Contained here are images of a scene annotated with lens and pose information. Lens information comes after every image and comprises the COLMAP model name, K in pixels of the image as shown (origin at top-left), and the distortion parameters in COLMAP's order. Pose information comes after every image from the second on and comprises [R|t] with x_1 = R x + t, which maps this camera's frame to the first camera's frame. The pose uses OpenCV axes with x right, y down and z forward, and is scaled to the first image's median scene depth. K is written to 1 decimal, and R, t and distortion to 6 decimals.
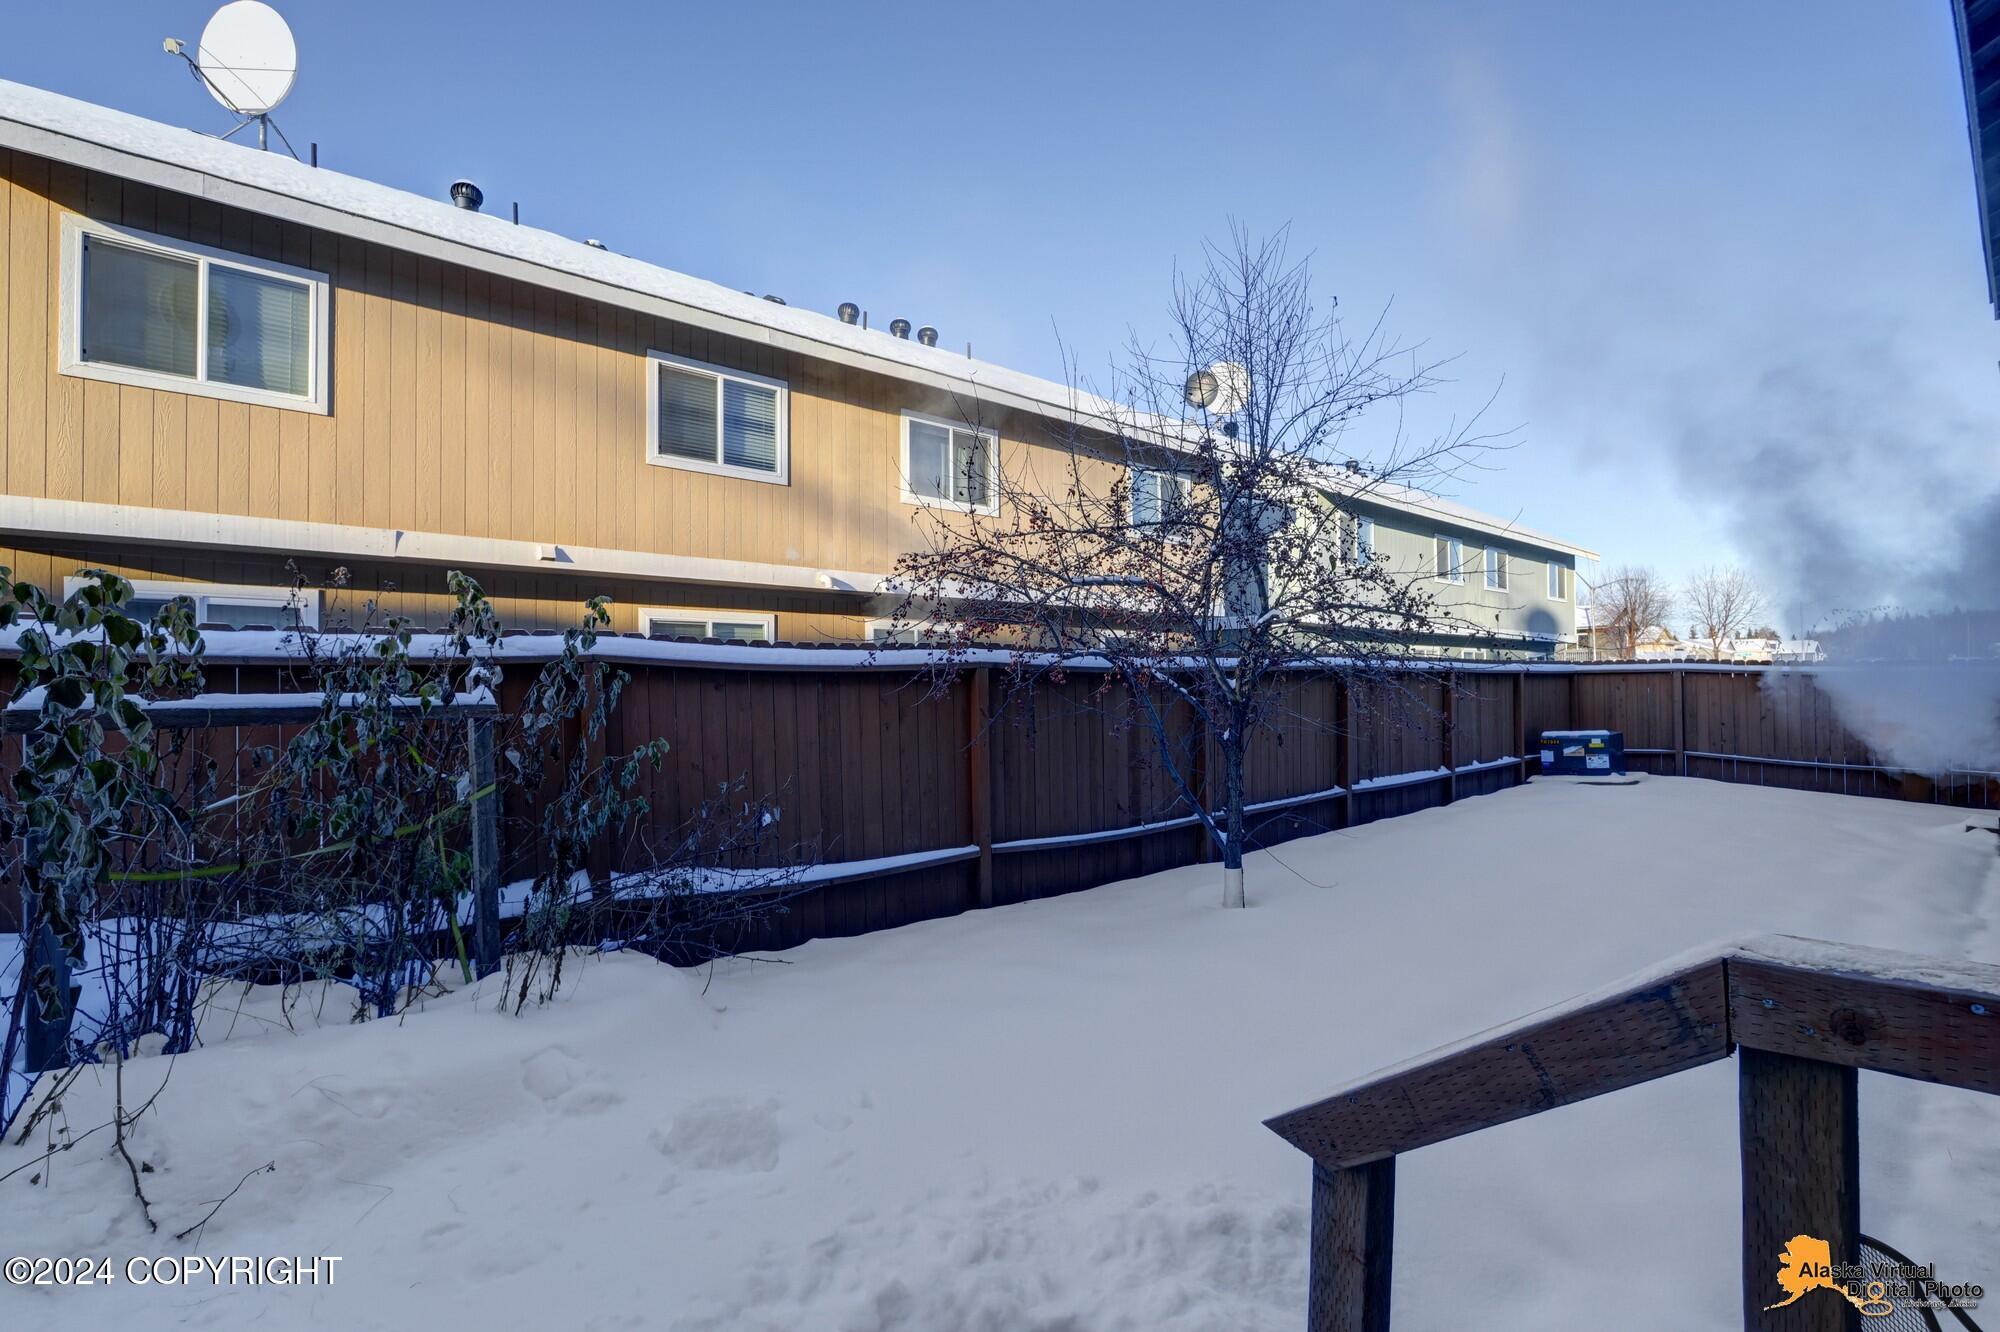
lens RADIAL K [[954.1, 0, 997.0], [0, 954.1, 672.2], [0, 0, 1]] dist [-0.010547, 0.000226]
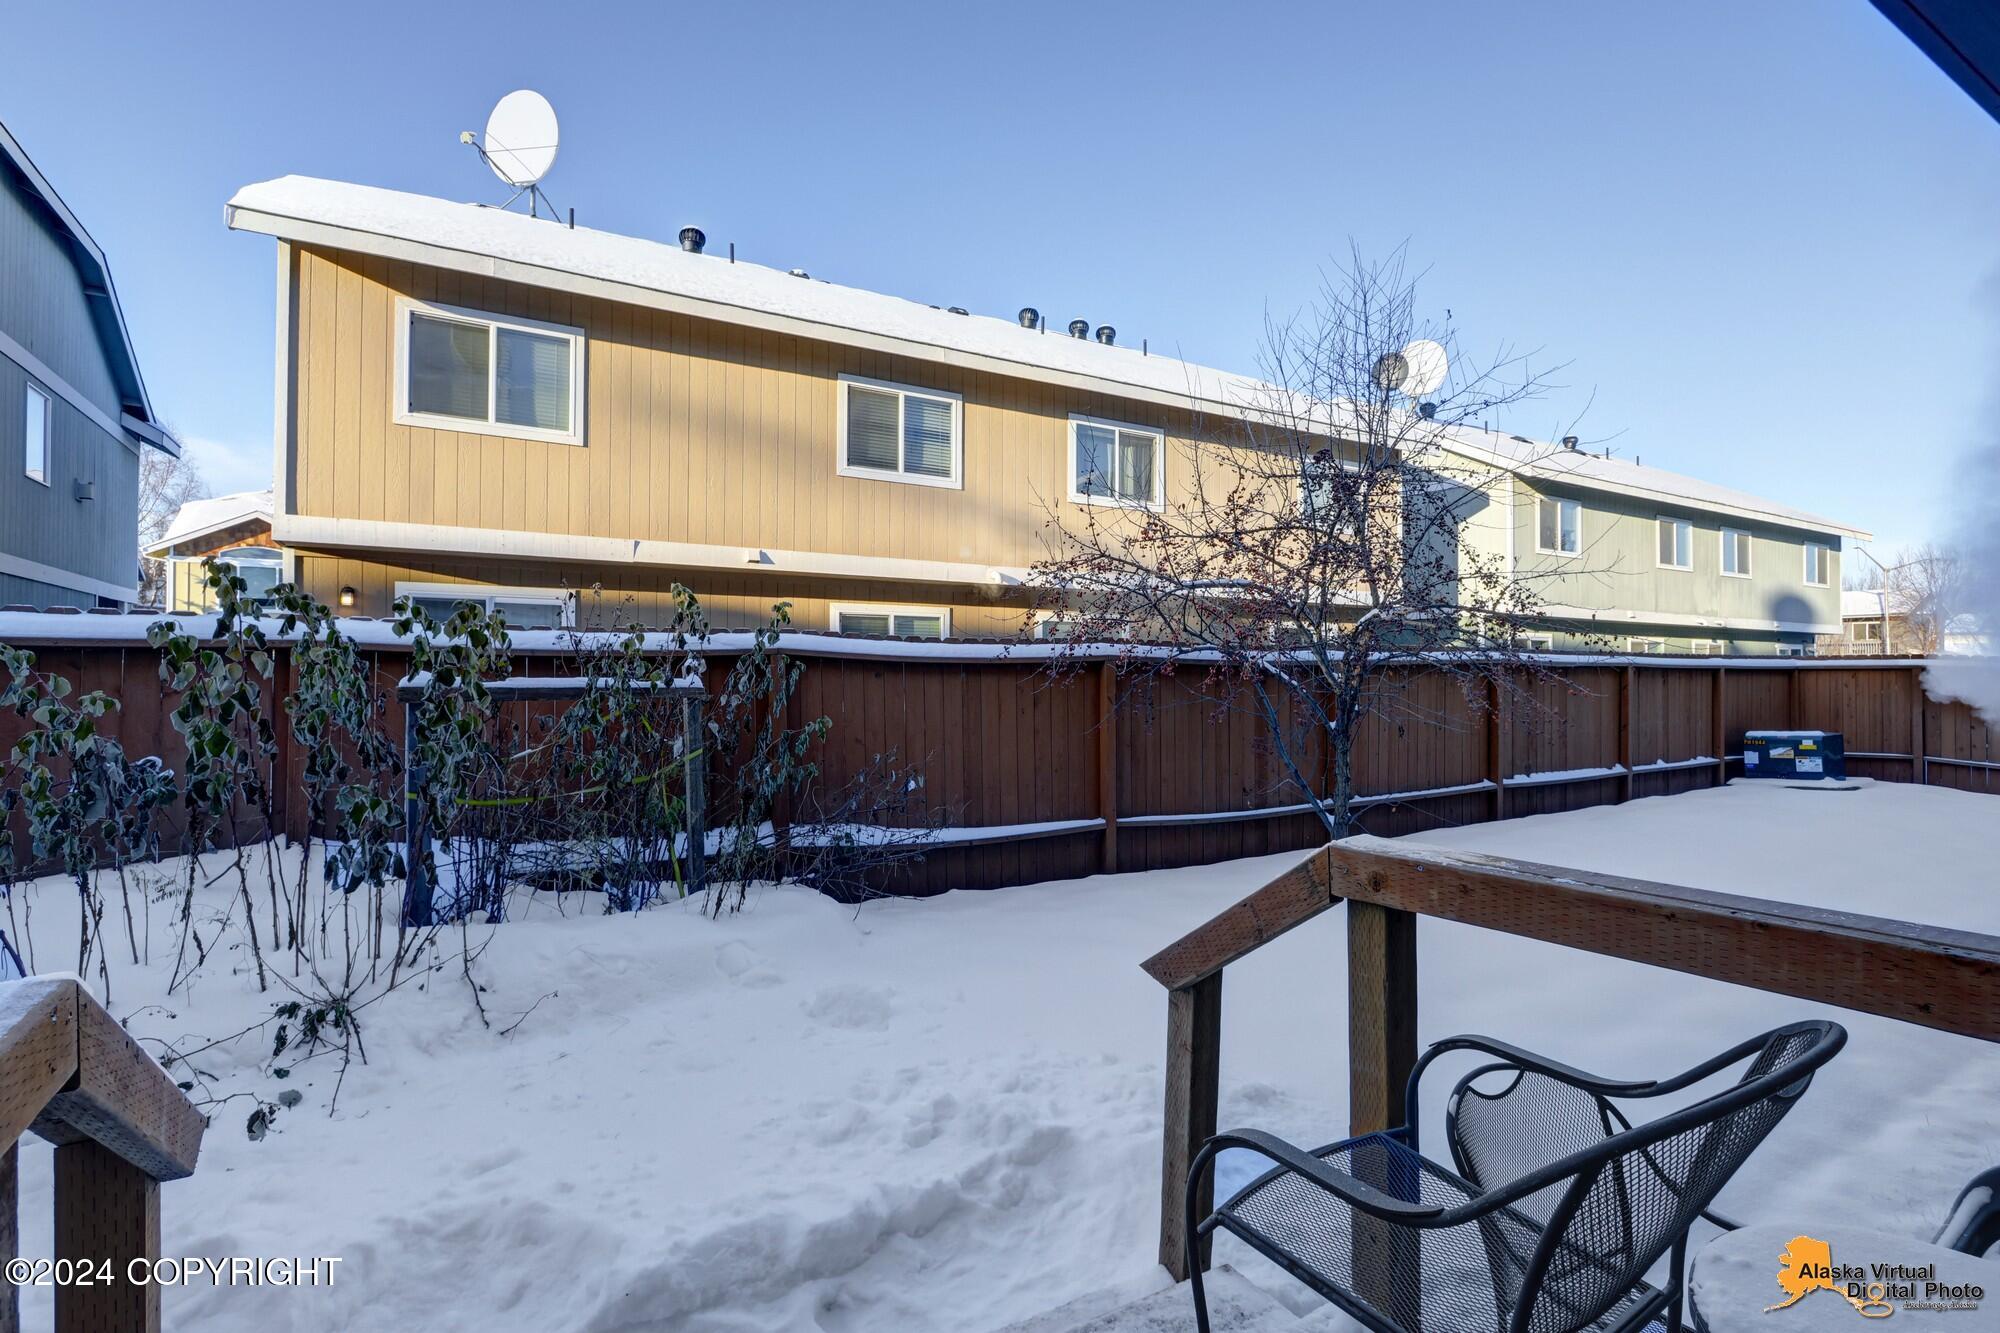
lens RADIAL K [[954.1, 0, 1002.6], [0, 954.1, 664.2], [0, 0, 1]] dist [-0.010547, 0.000226]
pose [[0.981216, 0.009267, -0.192692, 0.081389], [-0.008411, 0.999951, 0.005257, -0.005324], [0.192731, -0.003538, 0.981245, -0.130236]]
